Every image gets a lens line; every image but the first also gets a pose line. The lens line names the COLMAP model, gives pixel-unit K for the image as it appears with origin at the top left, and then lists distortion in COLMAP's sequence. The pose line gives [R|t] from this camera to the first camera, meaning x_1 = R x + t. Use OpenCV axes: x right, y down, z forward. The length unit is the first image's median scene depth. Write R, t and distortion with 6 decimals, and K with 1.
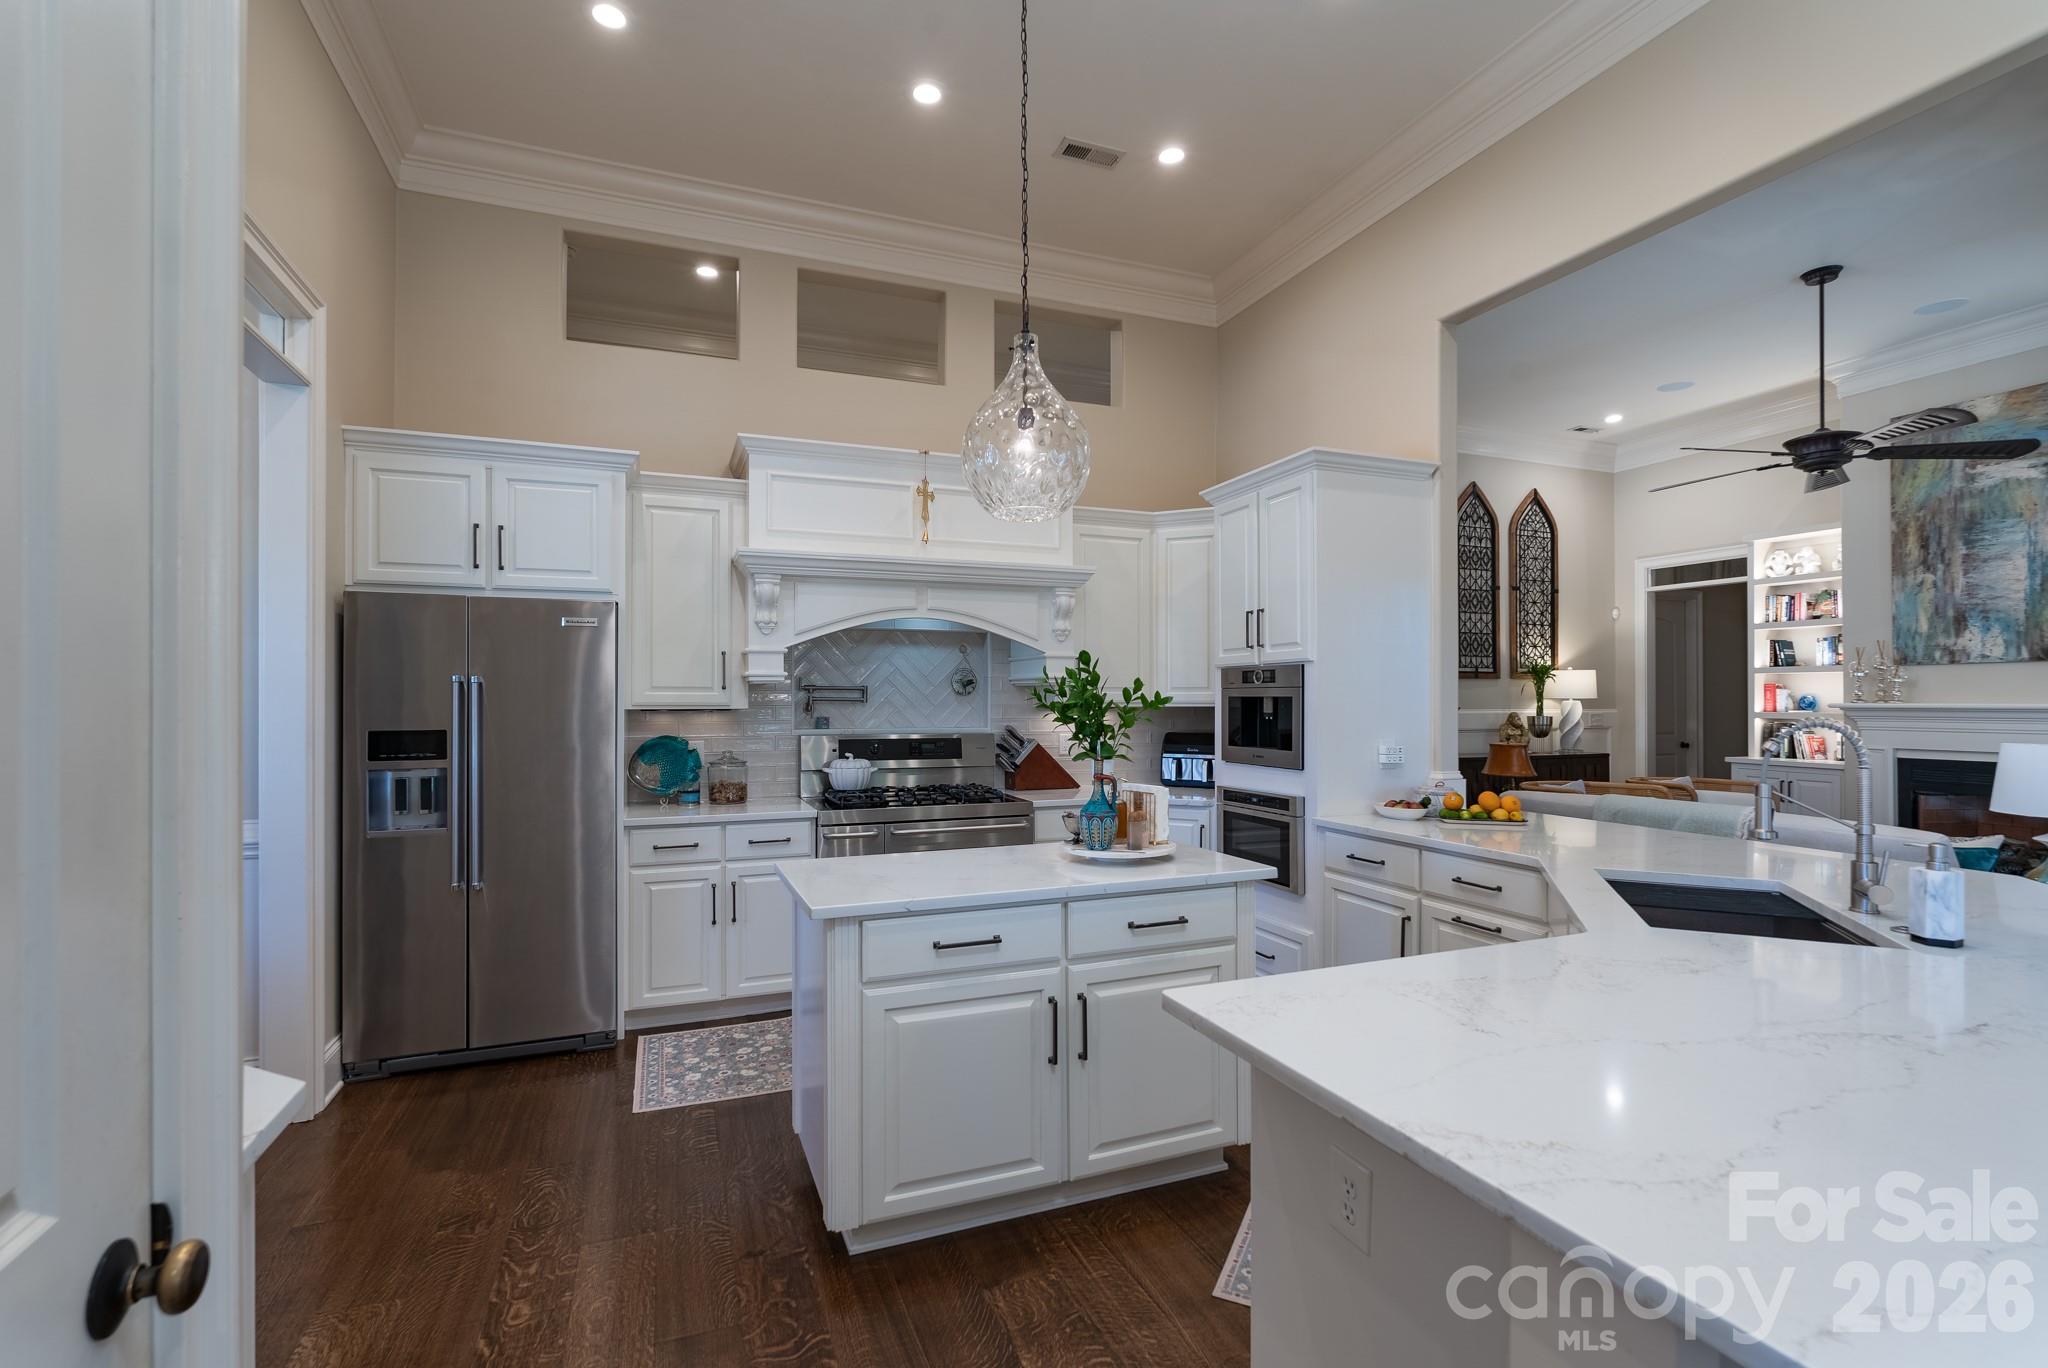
lens RADIAL K [[914.9, 0, 1019.6], [0, 914.9, 691.9], [0, 0, 1]] dist [-0.000192, 0.000166]
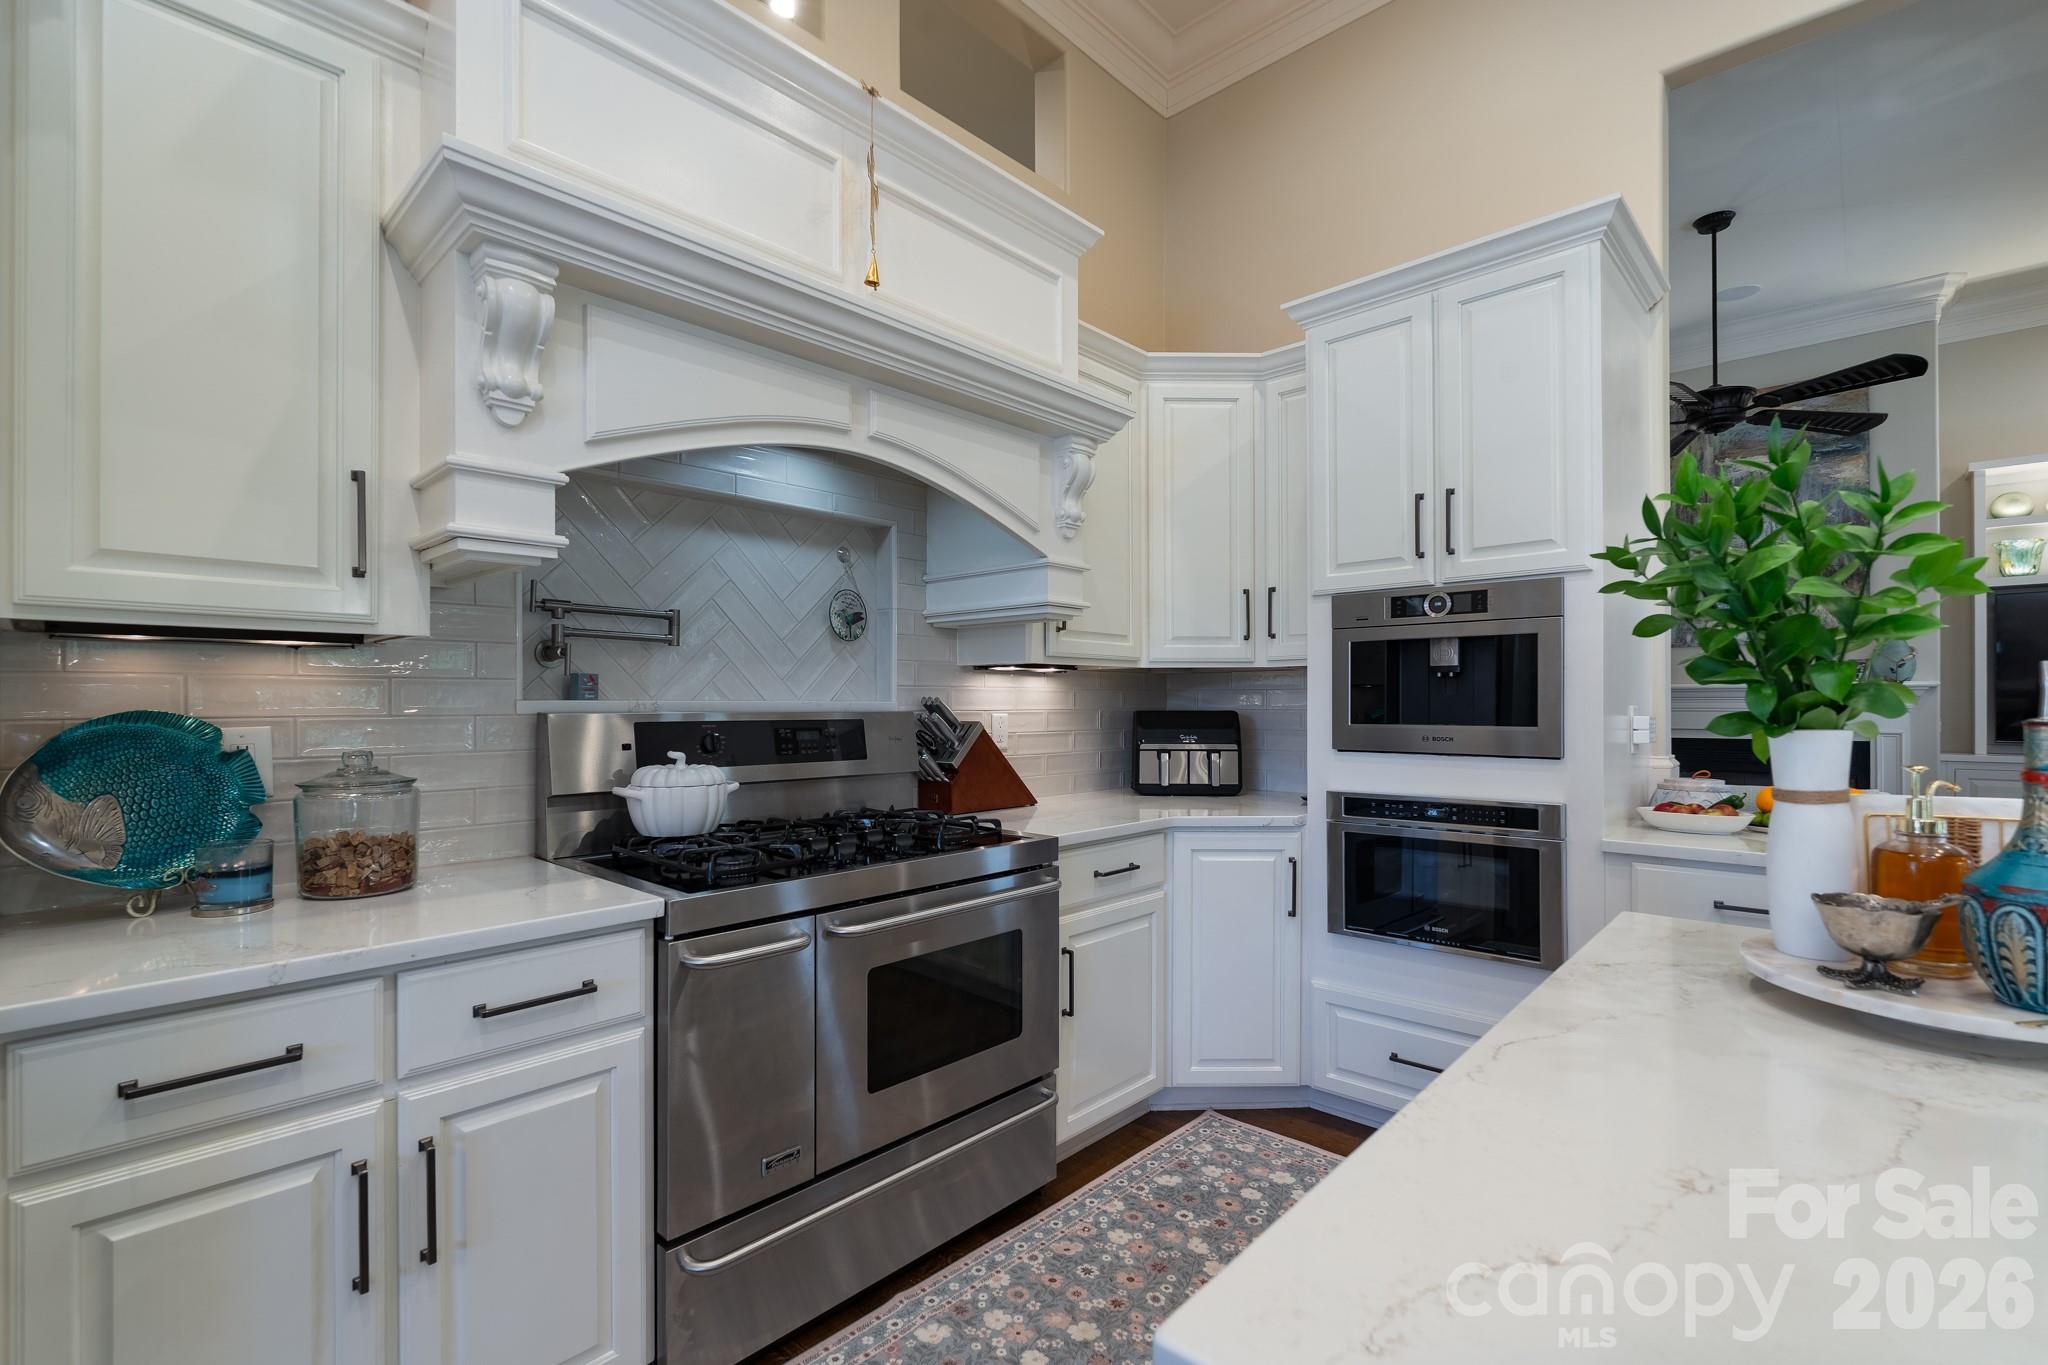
lens RADIAL K [[922.1, 0, 993.6], [0, 922.1, 698.4], [0, 0, 1]] dist [-0.002914, -0.000495]
pose [[0.906133, 0.000427, 0.422992, -0.171252], [-0.001091, 0.999999, 0.001326, 0.029790], [-0.422991, -0.001663, 0.906132, 0.390282]]
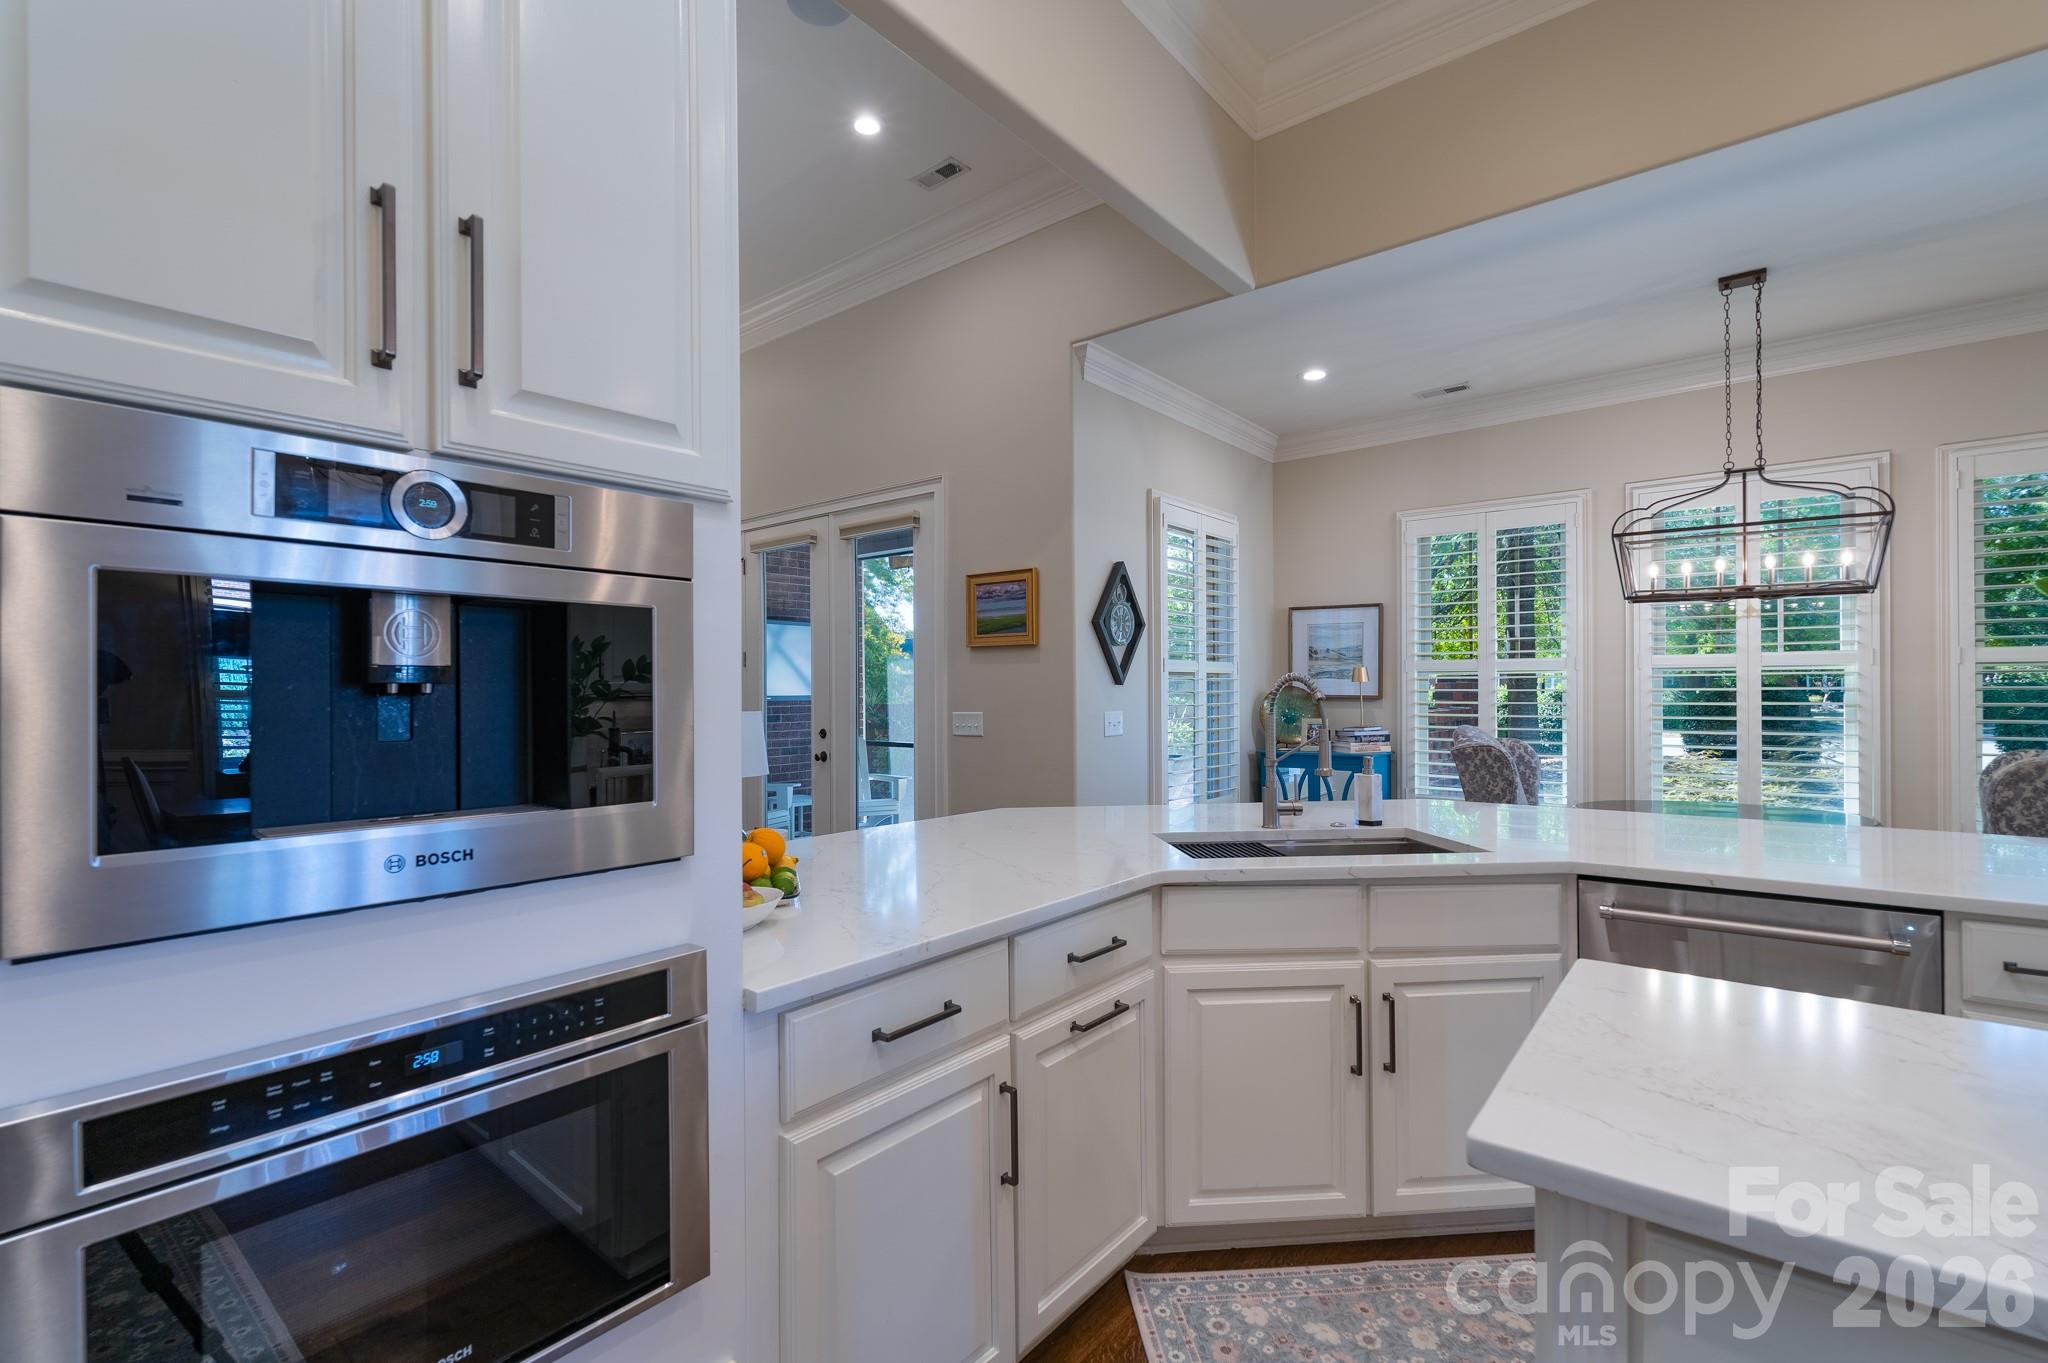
lens RADIAL K [[914.9, 0, 1019.6], [0, 914.9, 689.4], [0, 0, 1]] dist [-0.000192, 0.000166]
pose [[-0.487277, 0.003825, 0.873239, -0.004199], [-0.000415, 0.999989, -0.004612, 0.020240], [-0.873247, -0.002610, -0.487271, 0.662561]]
